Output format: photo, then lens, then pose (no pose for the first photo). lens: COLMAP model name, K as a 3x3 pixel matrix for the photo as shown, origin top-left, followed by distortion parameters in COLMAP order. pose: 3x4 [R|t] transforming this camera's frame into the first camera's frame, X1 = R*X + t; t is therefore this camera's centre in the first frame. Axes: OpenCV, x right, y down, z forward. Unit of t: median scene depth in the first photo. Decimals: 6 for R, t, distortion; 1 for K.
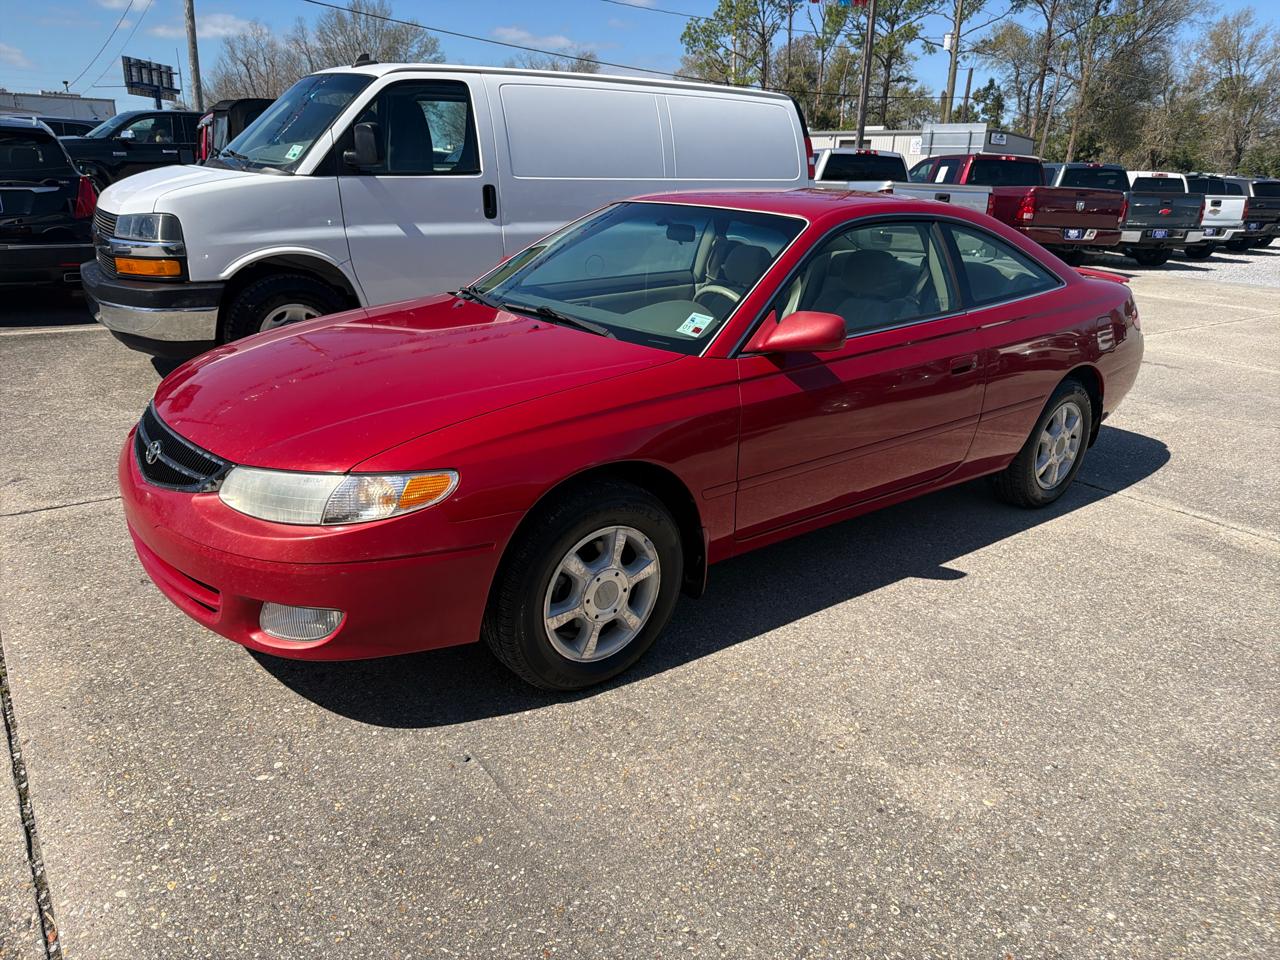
lens RADIAL K [[907.8, 0, 649.9], [0, 907.8, 478.5], [0, 0, 1]] dist [0.010444, -0.020218]
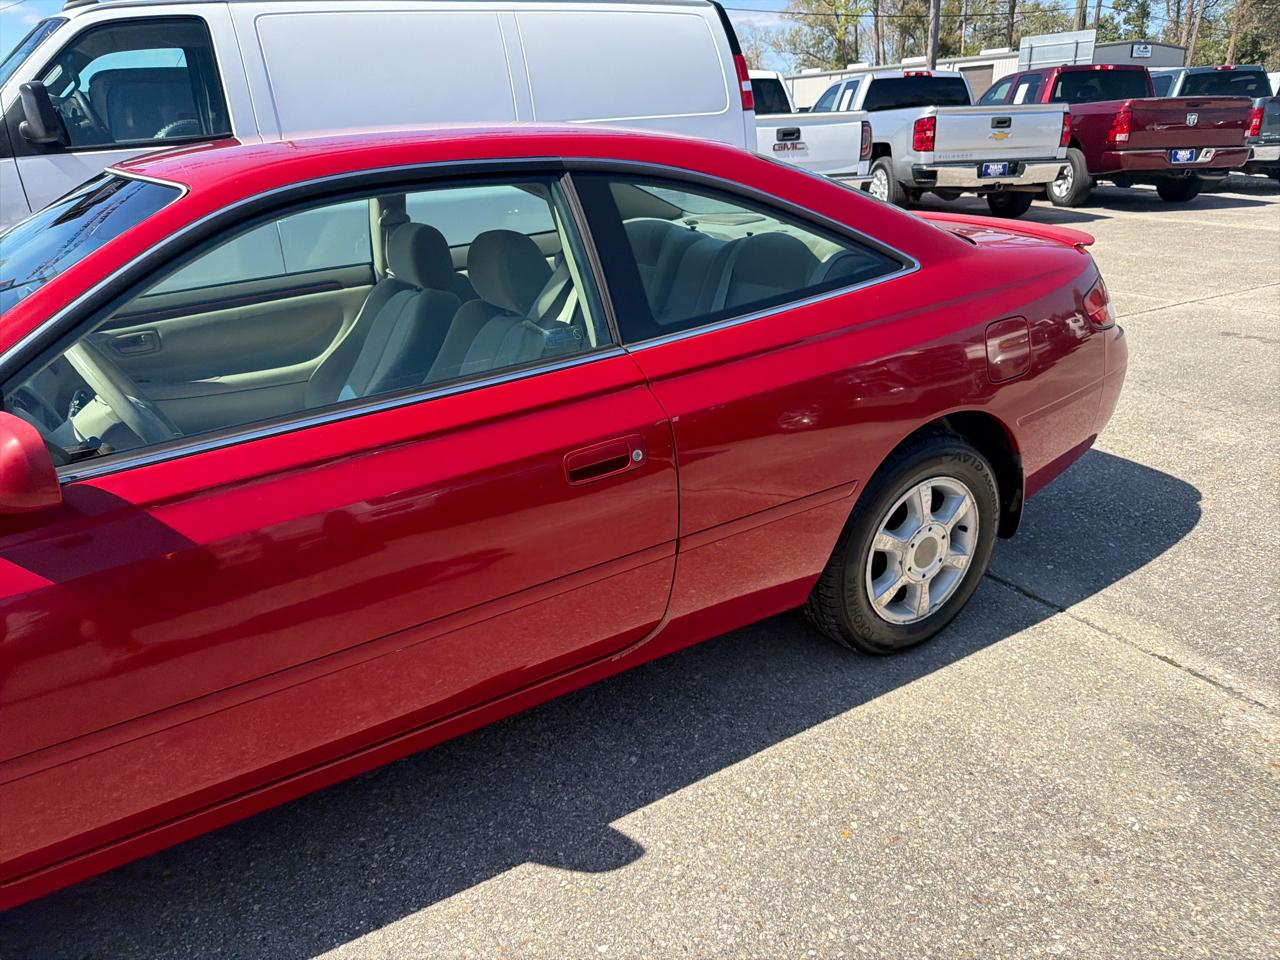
lens RADIAL K [[907.8, 0, 635.7], [0, 907.8, 480.8], [0, 0, 1]] dist [0.010444, -0.020218]
pose [[0.988180, -0.018725, -0.152150, 0.377507], [0.026088, 0.998576, 0.046543, -0.116543], [0.151062, -0.049962, 0.987261, 0.437462]]
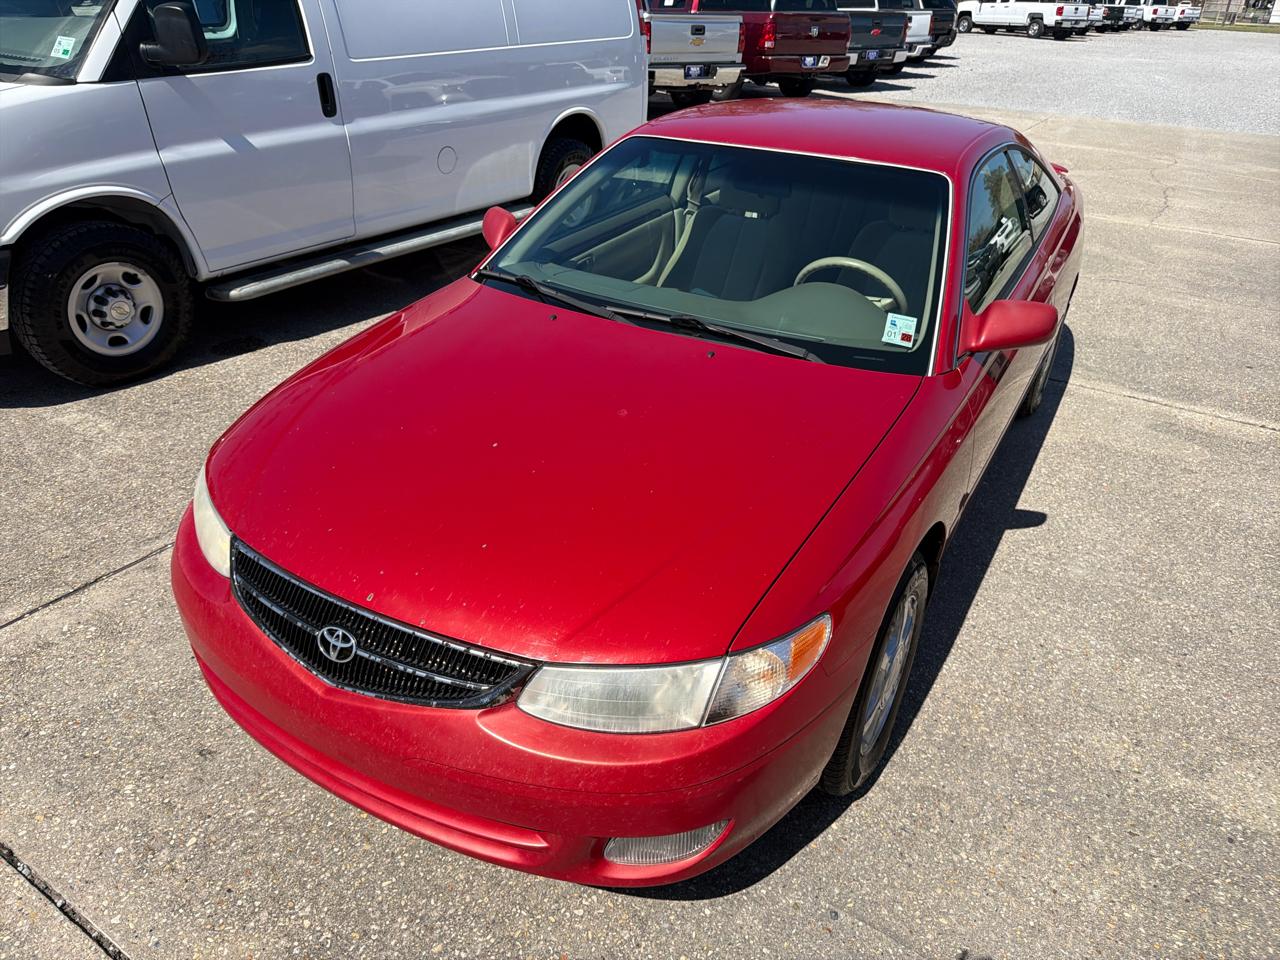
lens RADIAL K [[907.8, 0, 647.2], [0, 907.8, 478.4], [0, 0, 1]] dist [0.010444, -0.020218]
pose [[0.936433, -0.174407, 0.304426, -0.324298], [0.114697, 0.972195, 0.204161, -0.168354], [-0.331568, -0.156266, 0.930400, 0.186723]]
